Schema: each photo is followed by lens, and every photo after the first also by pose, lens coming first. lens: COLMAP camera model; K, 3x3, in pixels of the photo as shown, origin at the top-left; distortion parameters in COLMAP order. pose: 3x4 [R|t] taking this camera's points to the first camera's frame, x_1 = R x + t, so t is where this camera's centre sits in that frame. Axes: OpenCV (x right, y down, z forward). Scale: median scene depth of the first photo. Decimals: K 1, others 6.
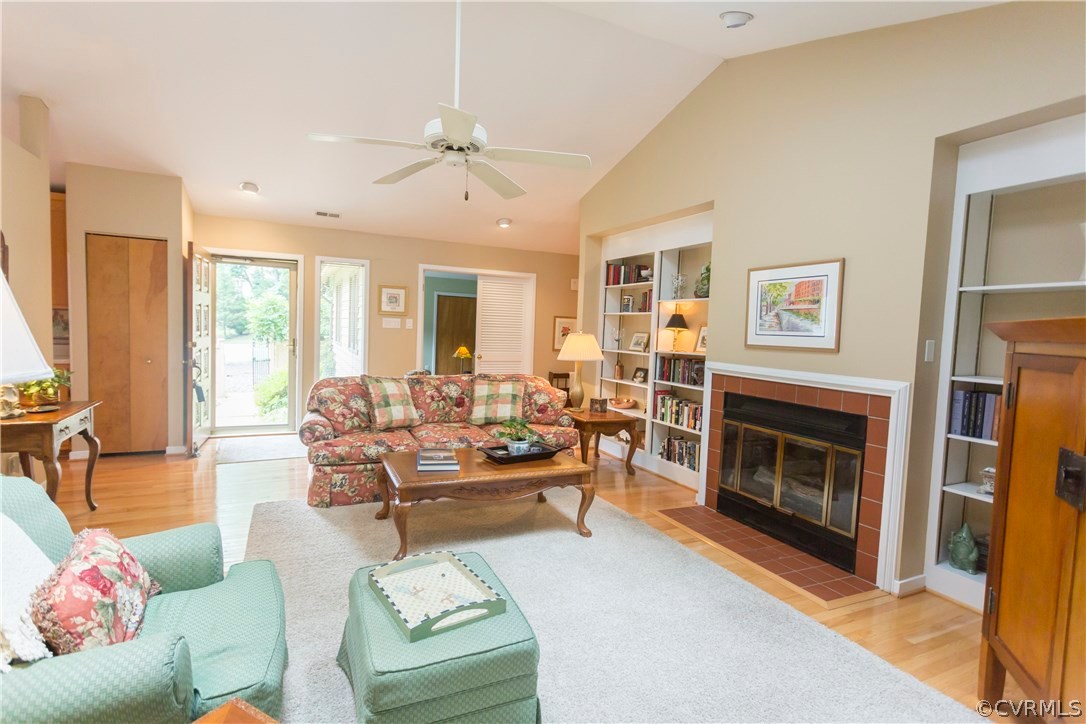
lens RADIAL K [[544.2, 0, 539.6], [0, 544.2, 353.9], [0, 0, 1]] dist [0.000364, 0.002168]
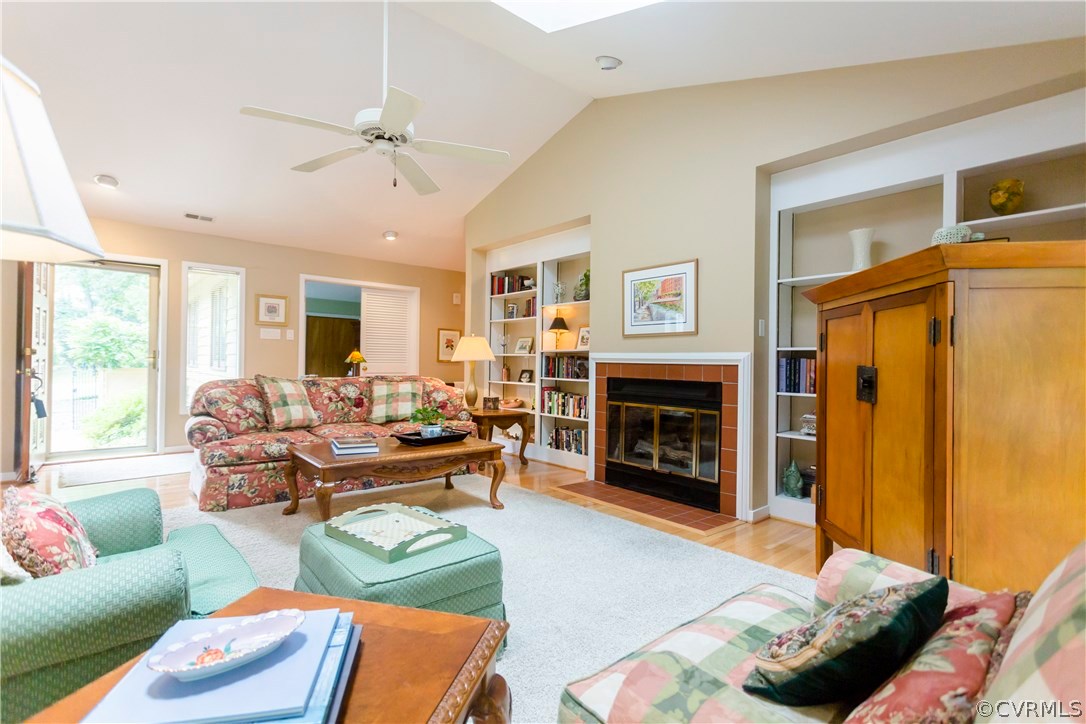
lens RADIAL K [[544.2, 0, 537.3], [0, 544.2, 367.8], [0, 0, 1]] dist [0.000364, 0.002168]
pose [[0.960273, -0.023388, 0.278080, -0.133052], [0.040979, 0.997497, -0.057617, 0.118212], [-0.276036, 0.066724, 0.958828, -0.074097]]
